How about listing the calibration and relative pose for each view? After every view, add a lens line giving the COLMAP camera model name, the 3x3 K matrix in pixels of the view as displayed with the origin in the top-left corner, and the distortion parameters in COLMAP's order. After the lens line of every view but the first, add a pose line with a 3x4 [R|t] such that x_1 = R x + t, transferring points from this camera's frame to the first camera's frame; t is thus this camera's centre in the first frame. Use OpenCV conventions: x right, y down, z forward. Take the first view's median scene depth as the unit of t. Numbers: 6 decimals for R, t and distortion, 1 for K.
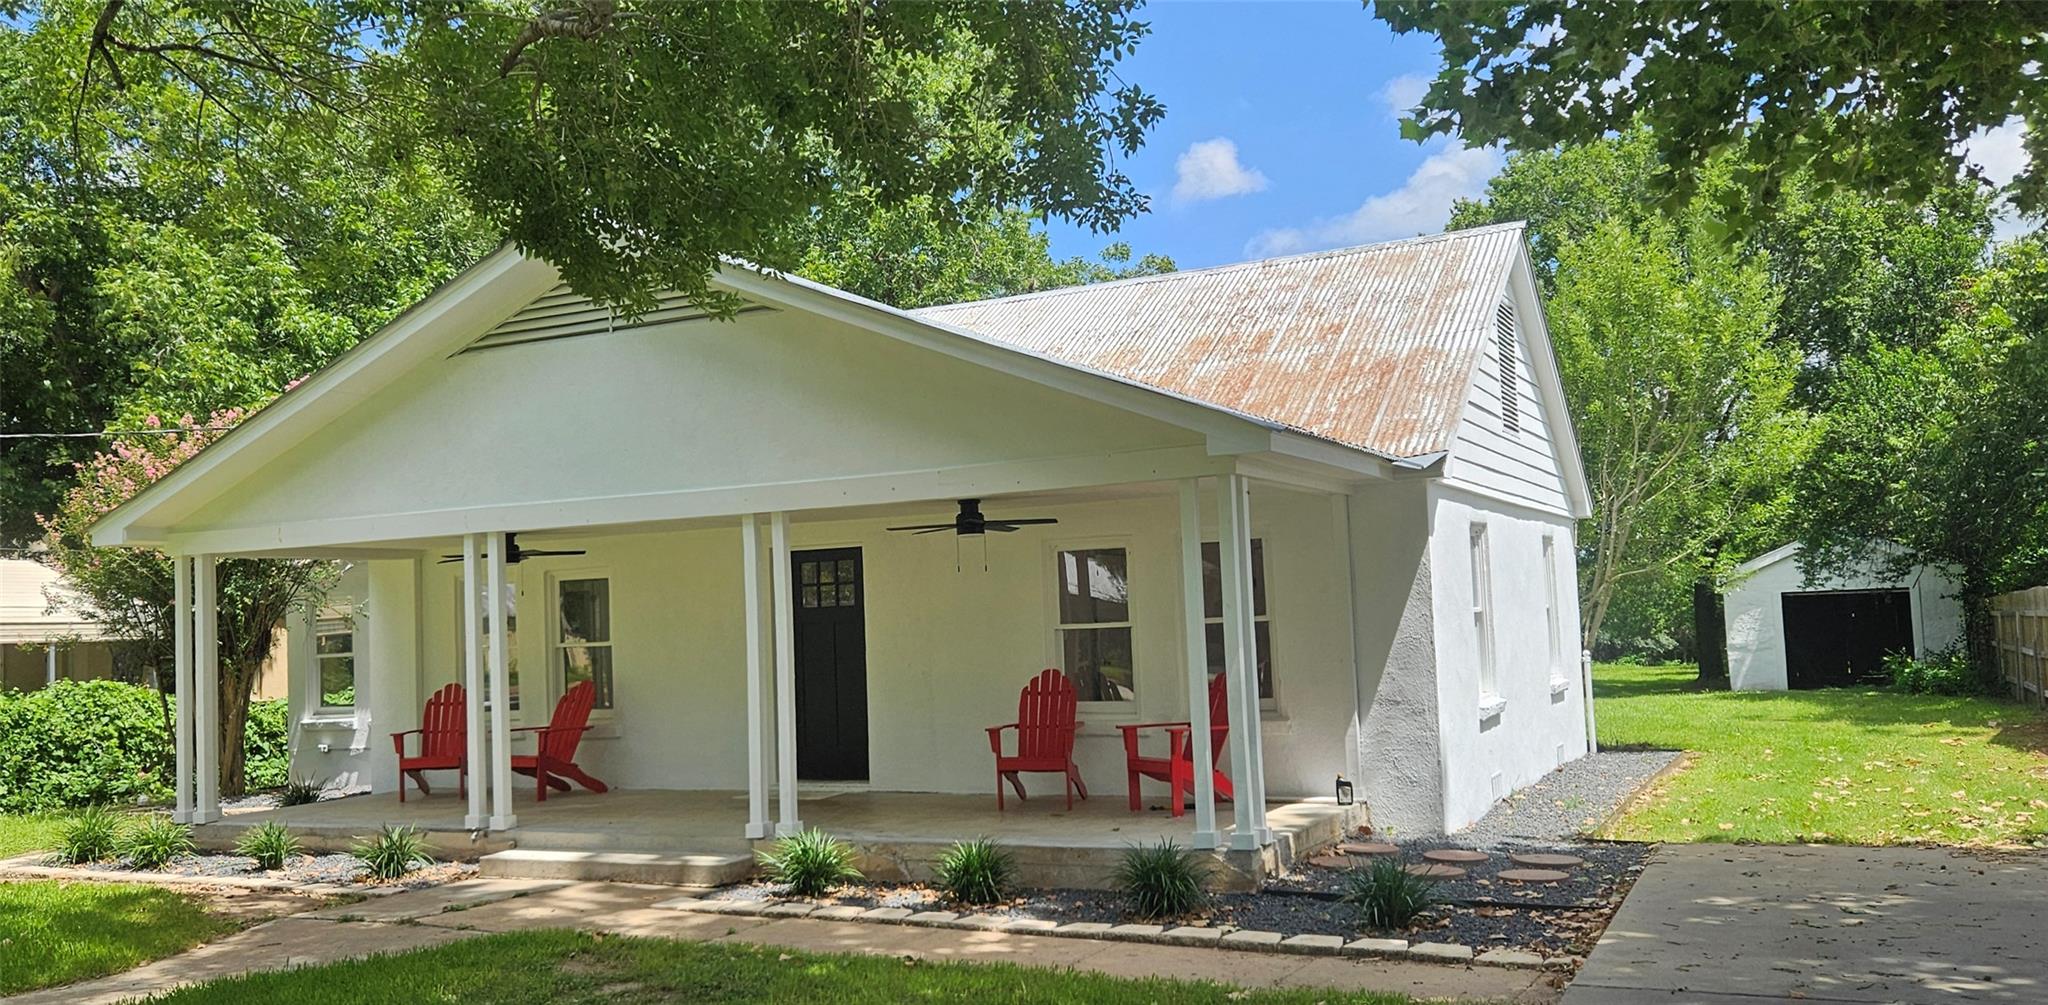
lens RADIAL K [[1587.9, 0, 1024.0], [0, 1587.9, 502.5], [0, 0, 1]] dist [0.001326, -0.000281]
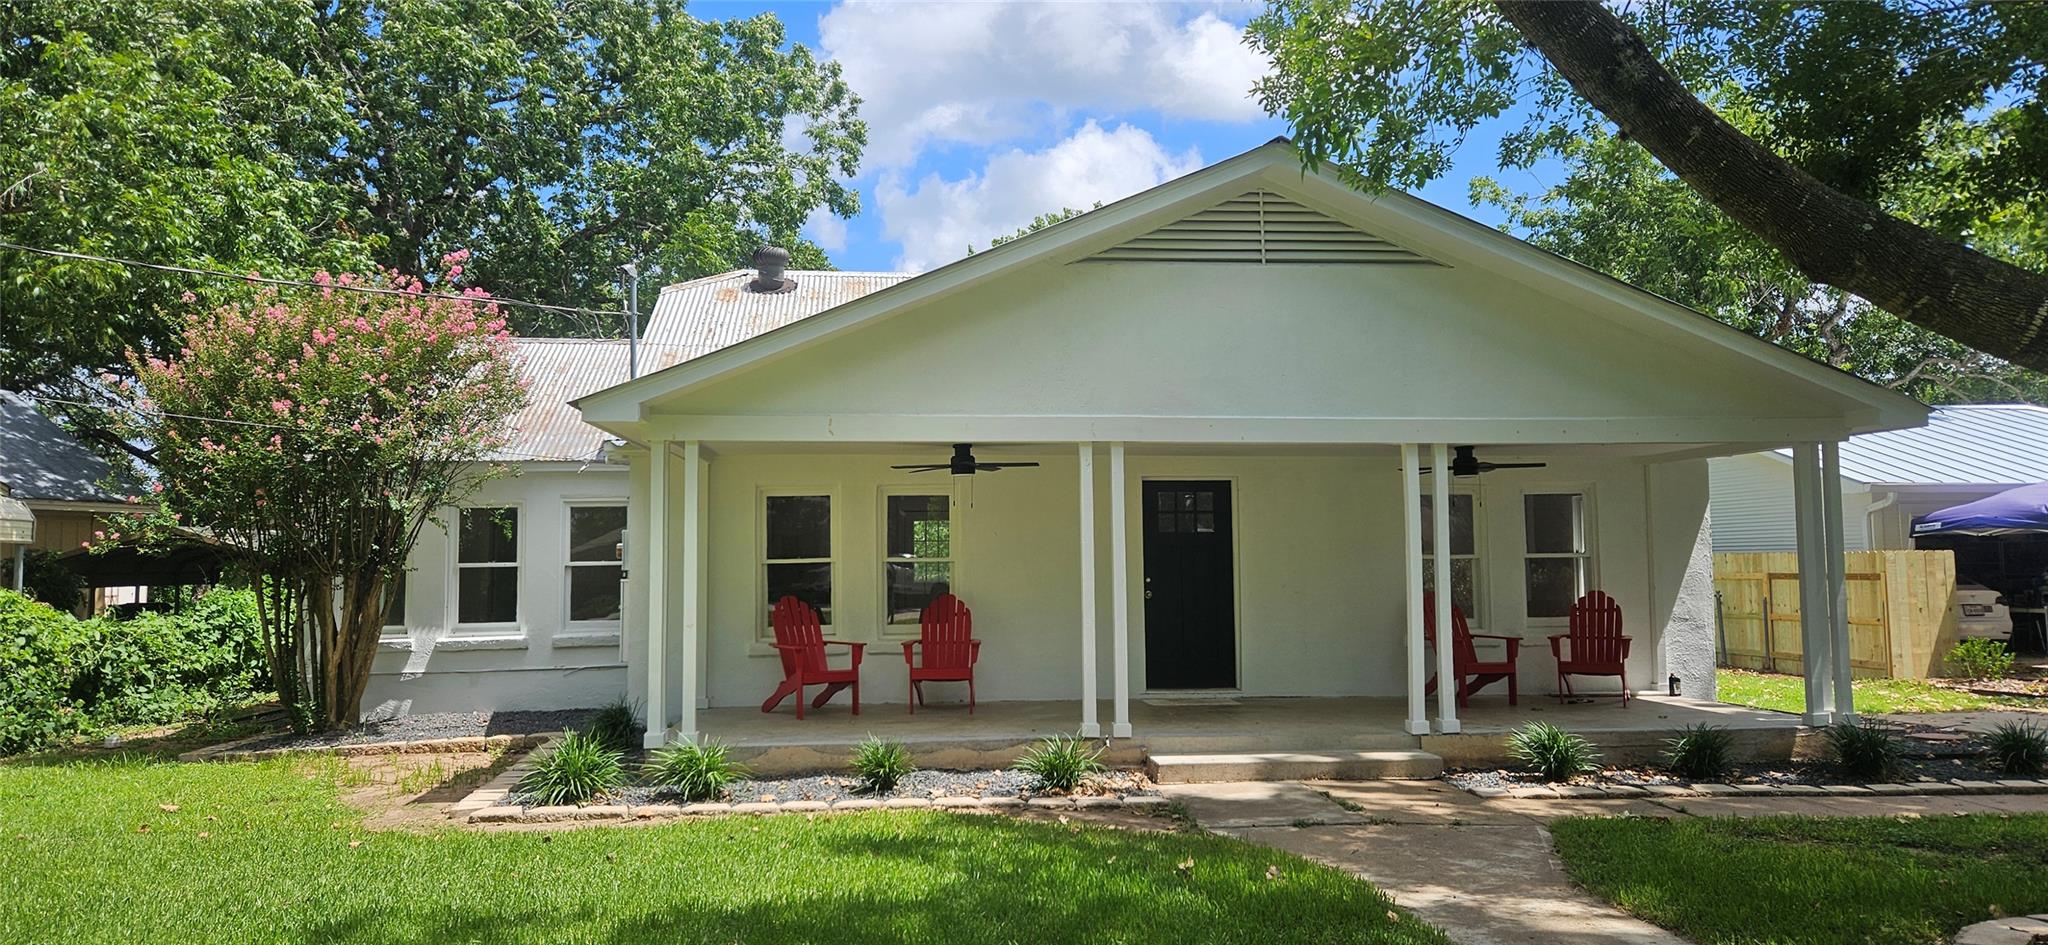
lens RADIAL K [[1291.6, 0, 1024.0], [0, 1291.6, 472.5], [0, 0, 1]] dist [0.066522, -0.071171]
pose [[0.852782, 0.066469, 0.518020, -0.693823], [-0.065405, 0.997651, -0.020340, 0.049837], [-0.518155, -0.016535, 0.855127, 0.280879]]
